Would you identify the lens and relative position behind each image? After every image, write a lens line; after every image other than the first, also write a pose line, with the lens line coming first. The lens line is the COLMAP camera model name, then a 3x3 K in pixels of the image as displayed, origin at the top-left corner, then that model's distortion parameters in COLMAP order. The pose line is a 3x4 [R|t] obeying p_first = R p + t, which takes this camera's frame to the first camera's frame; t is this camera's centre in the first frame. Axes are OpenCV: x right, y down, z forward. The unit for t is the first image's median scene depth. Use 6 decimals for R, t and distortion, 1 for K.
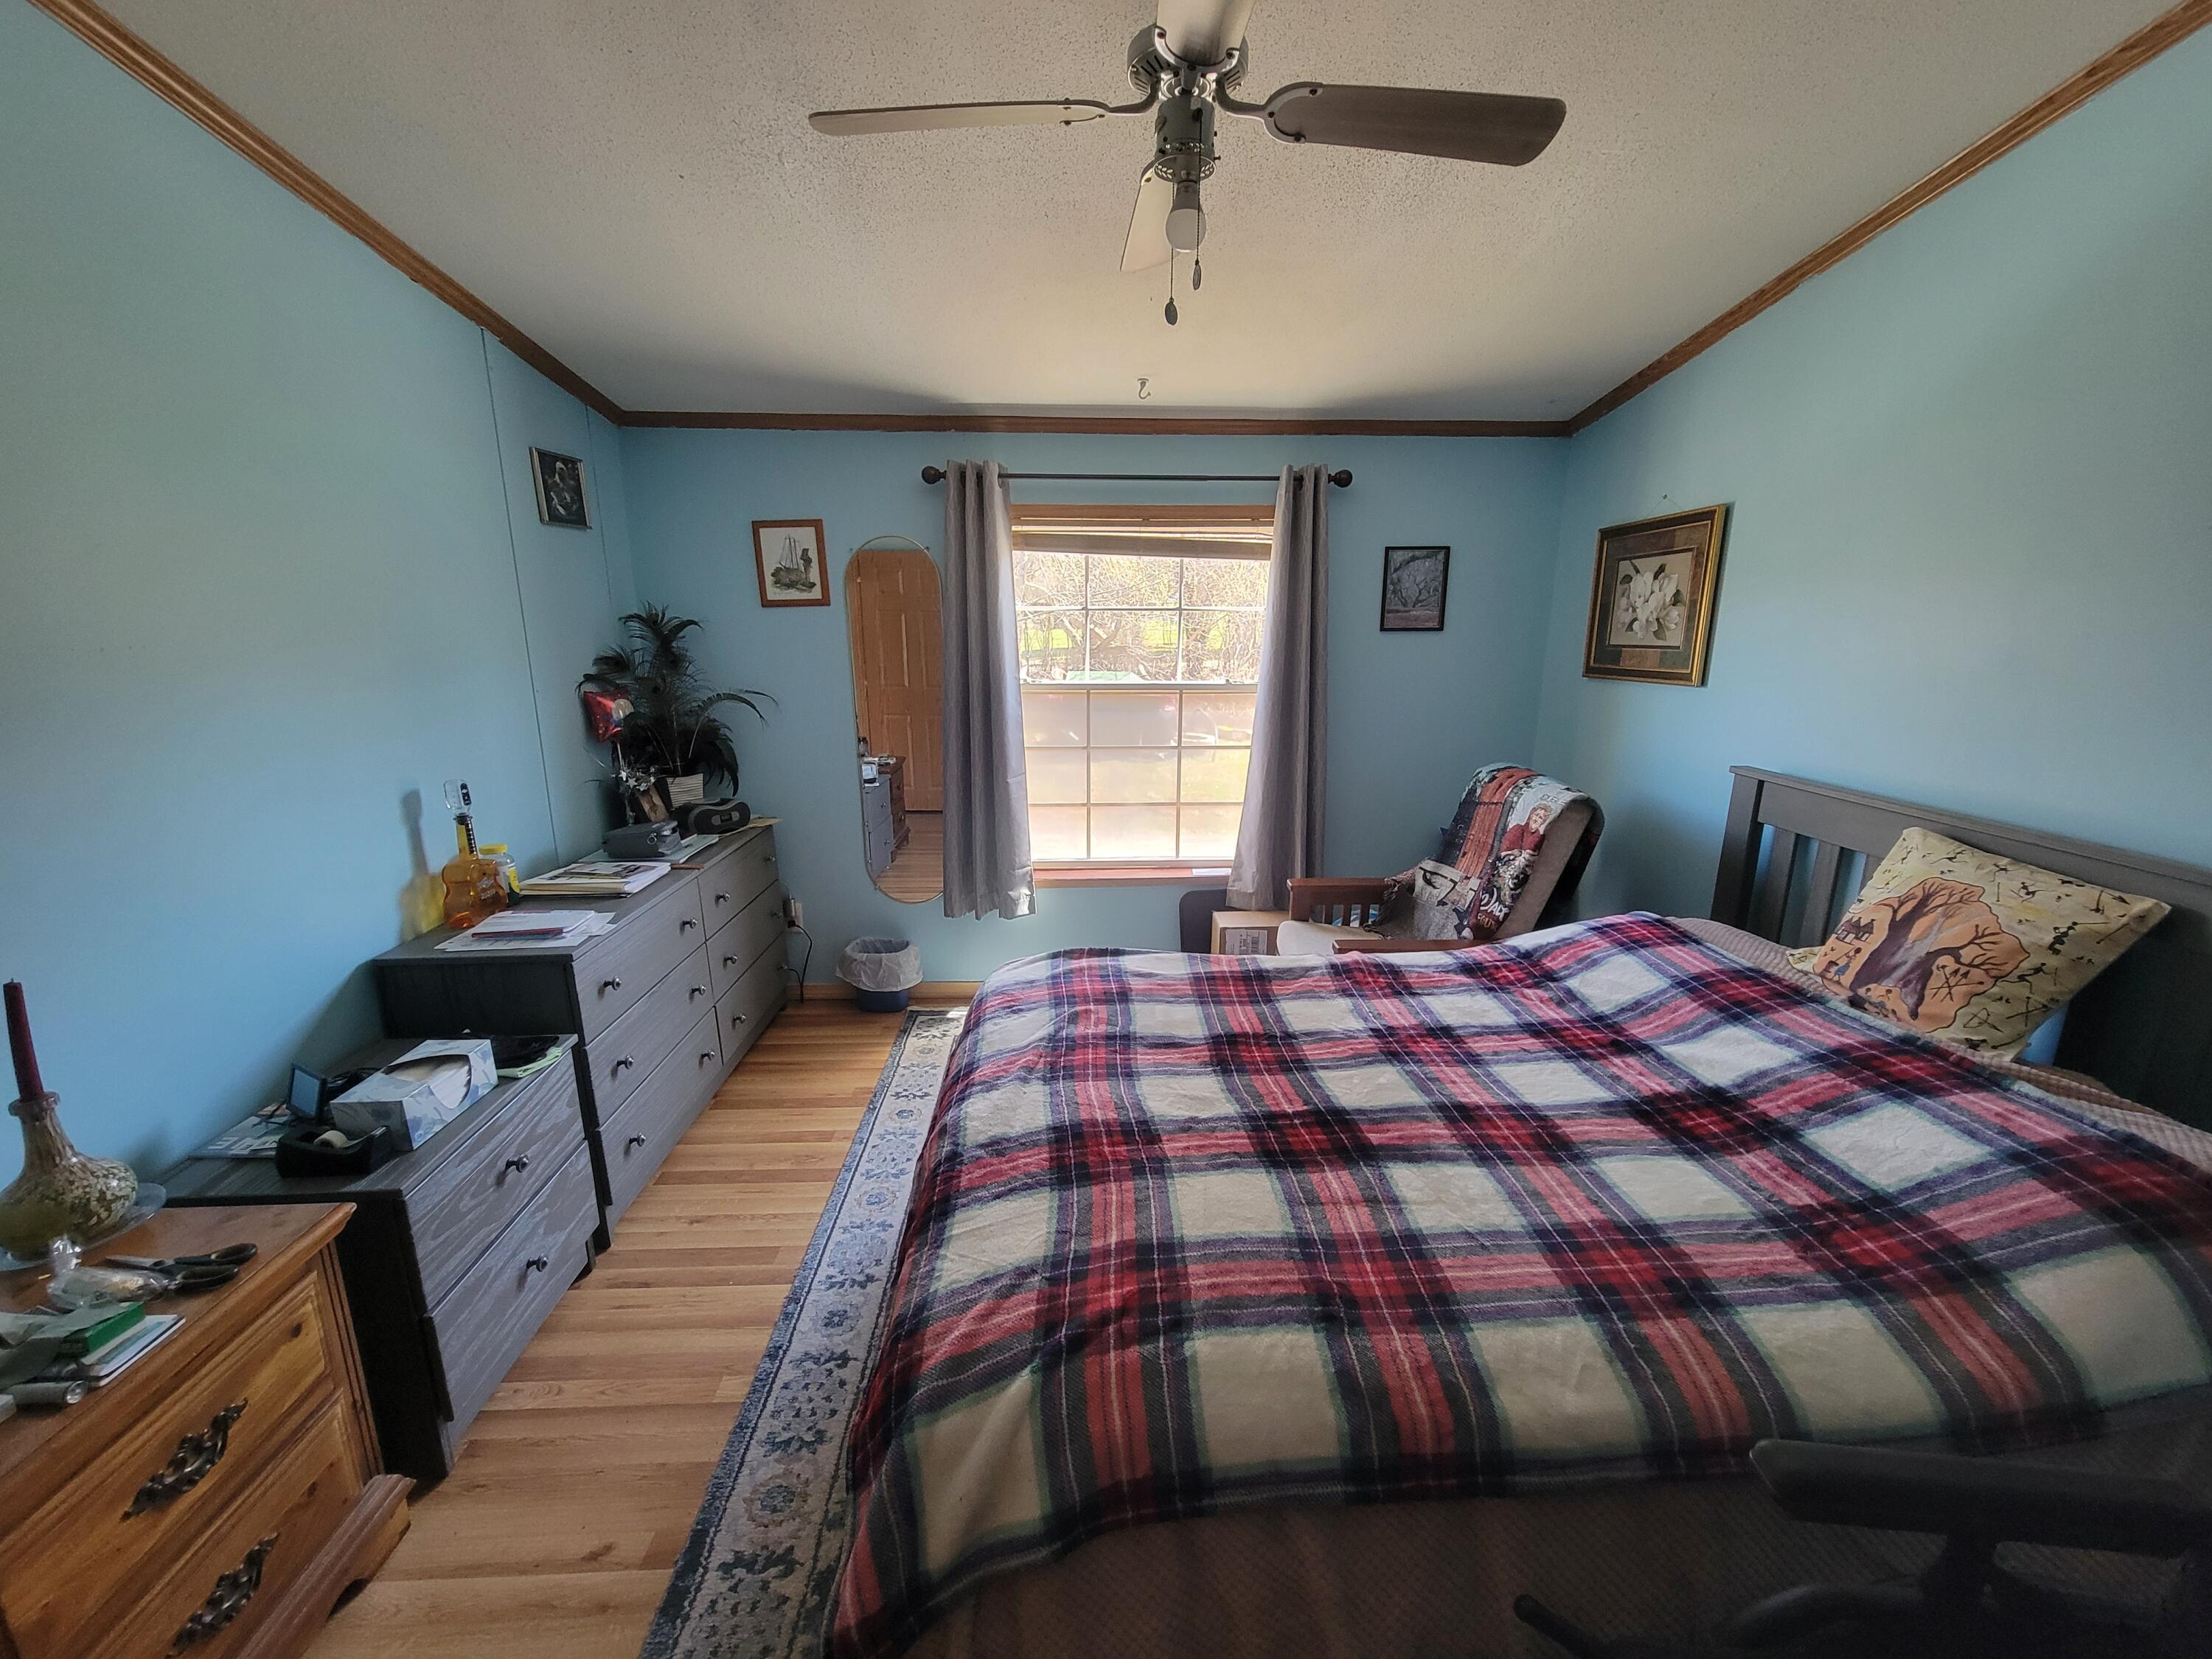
lens RADIAL K [[895.8, 0, 1109.0], [0, 895.8, 828.2], [0, 0, 1]] dist [-0.007506, -0.000208]
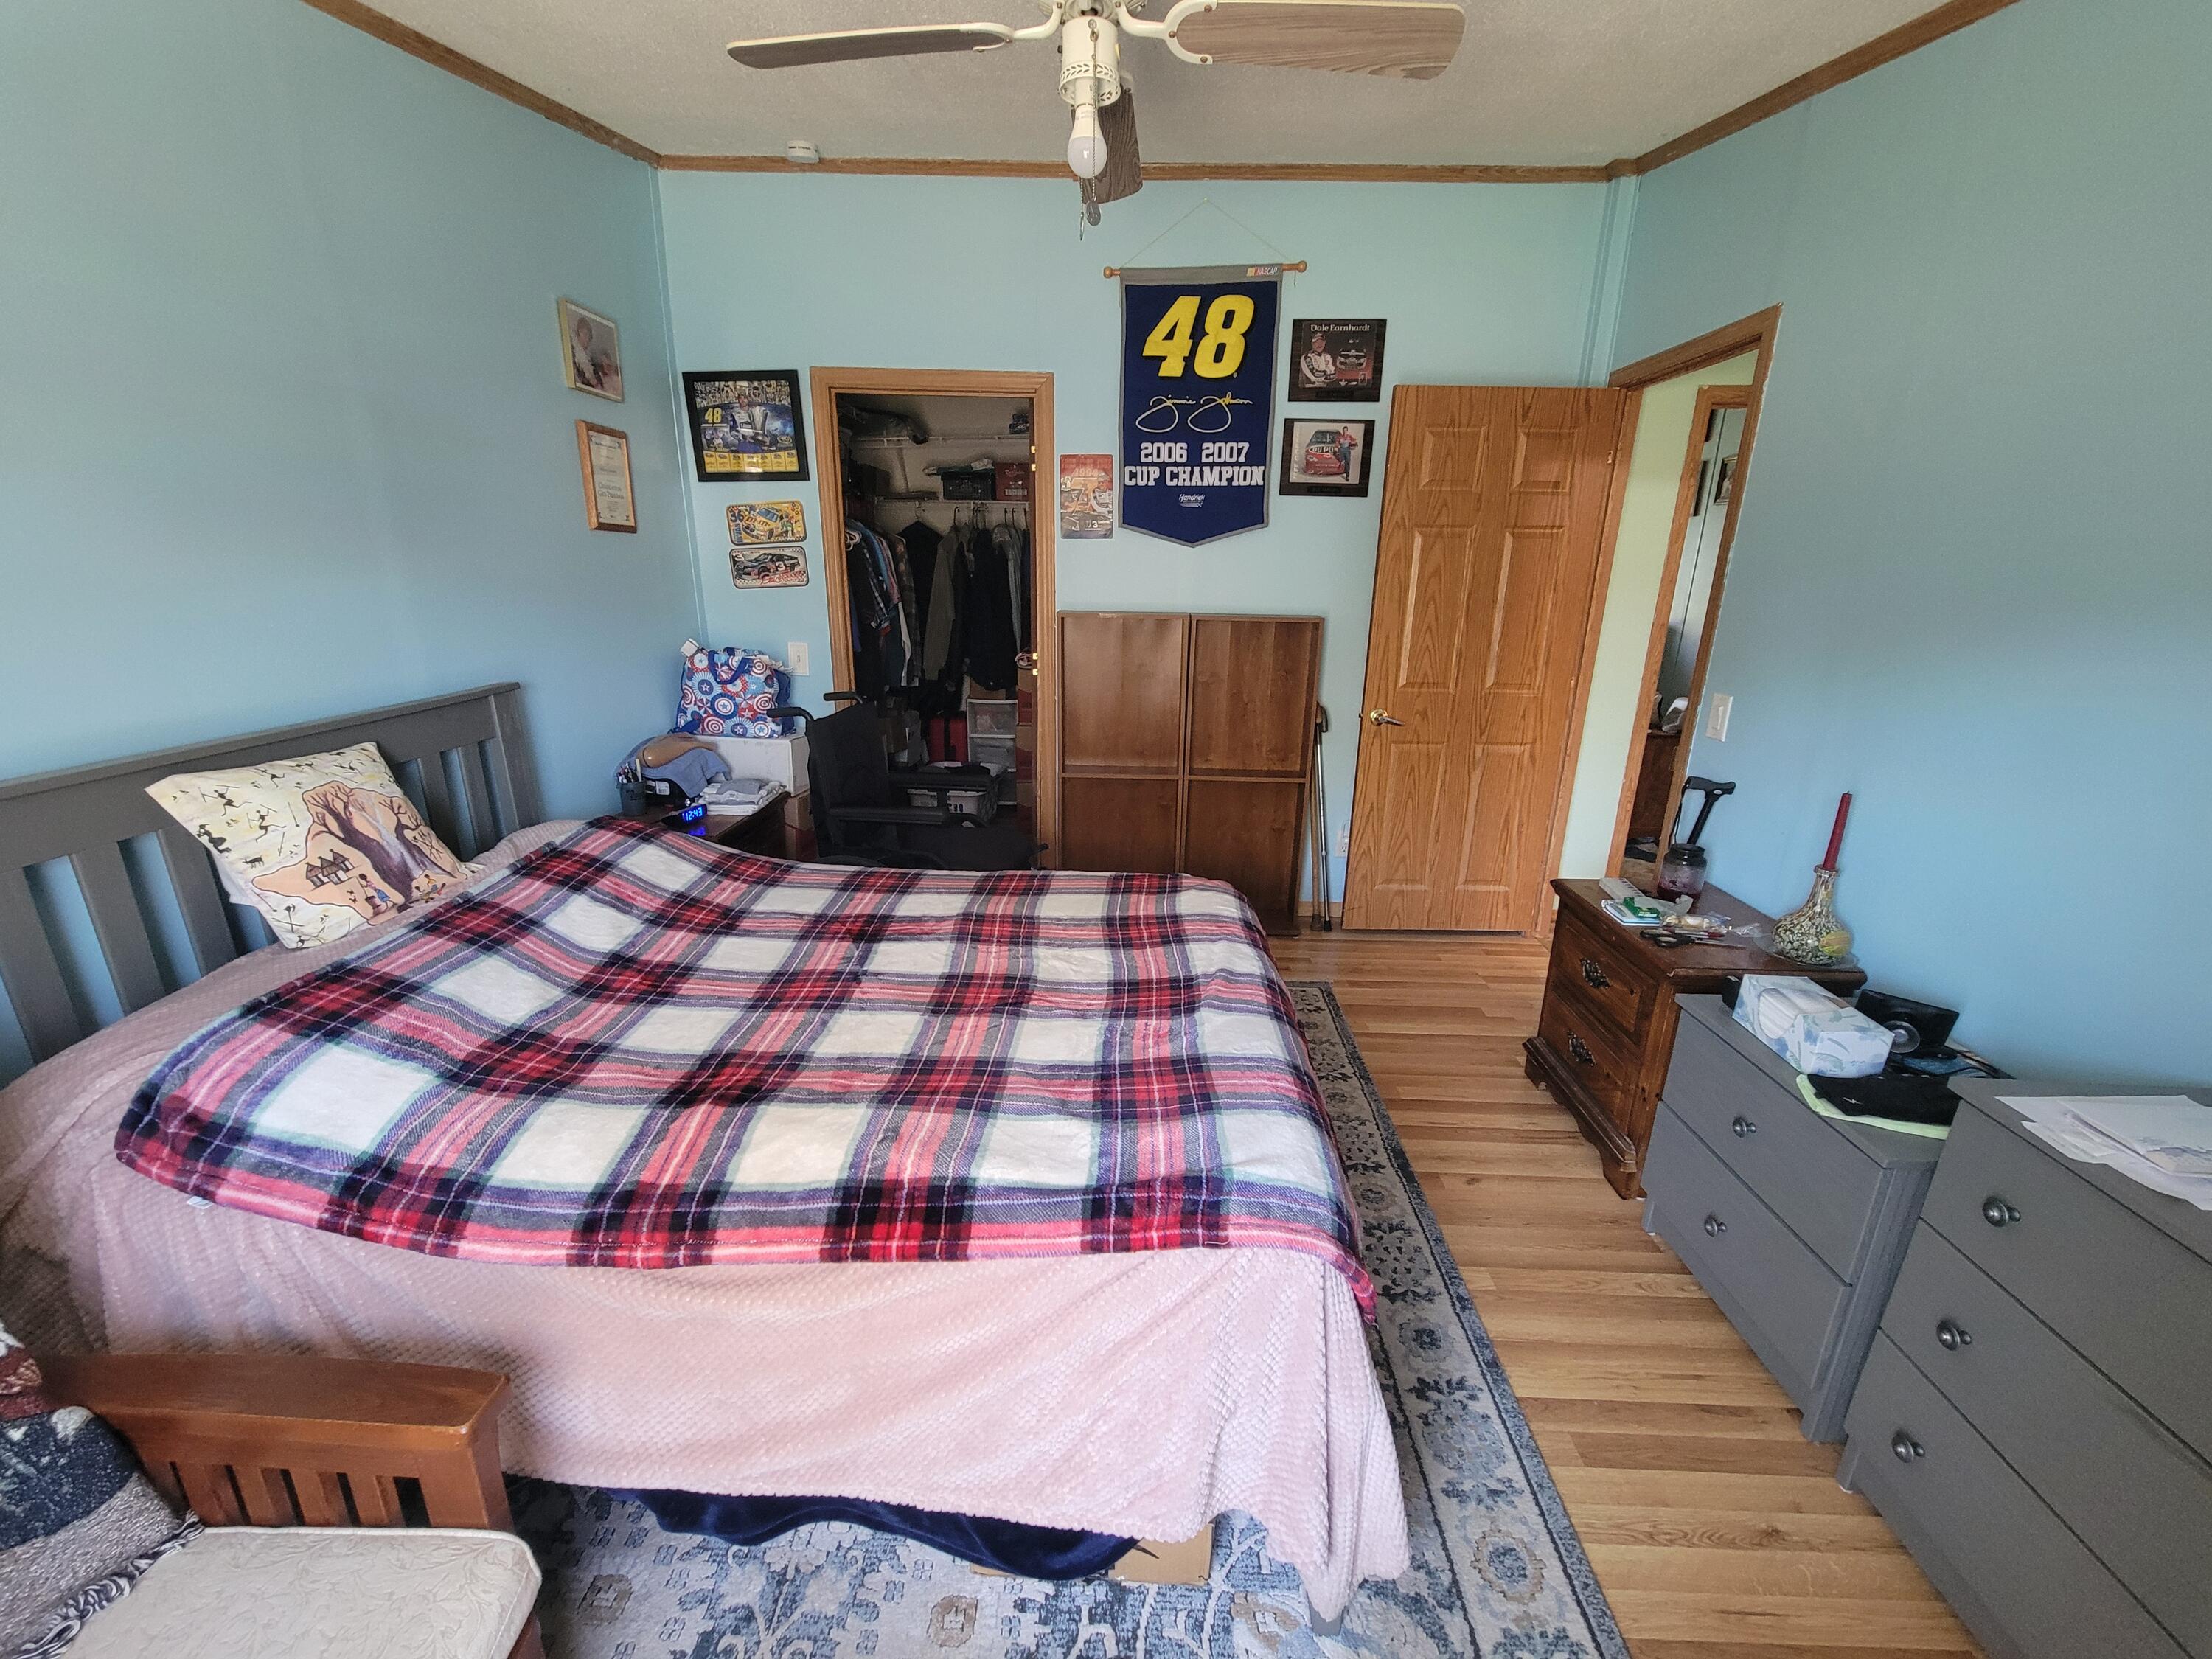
lens RADIAL K [[895.8, 0, 1106.8], [0, 895.8, 827.1], [0, 0, 1]] dist [-0.007506, -0.000208]
pose [[-0.996351, -0.042722, 0.073890, -0.034442], [0.000850, 0.860702, 0.509108, -0.426995], [-0.085347, 0.507313, -0.857525, 1.847175]]
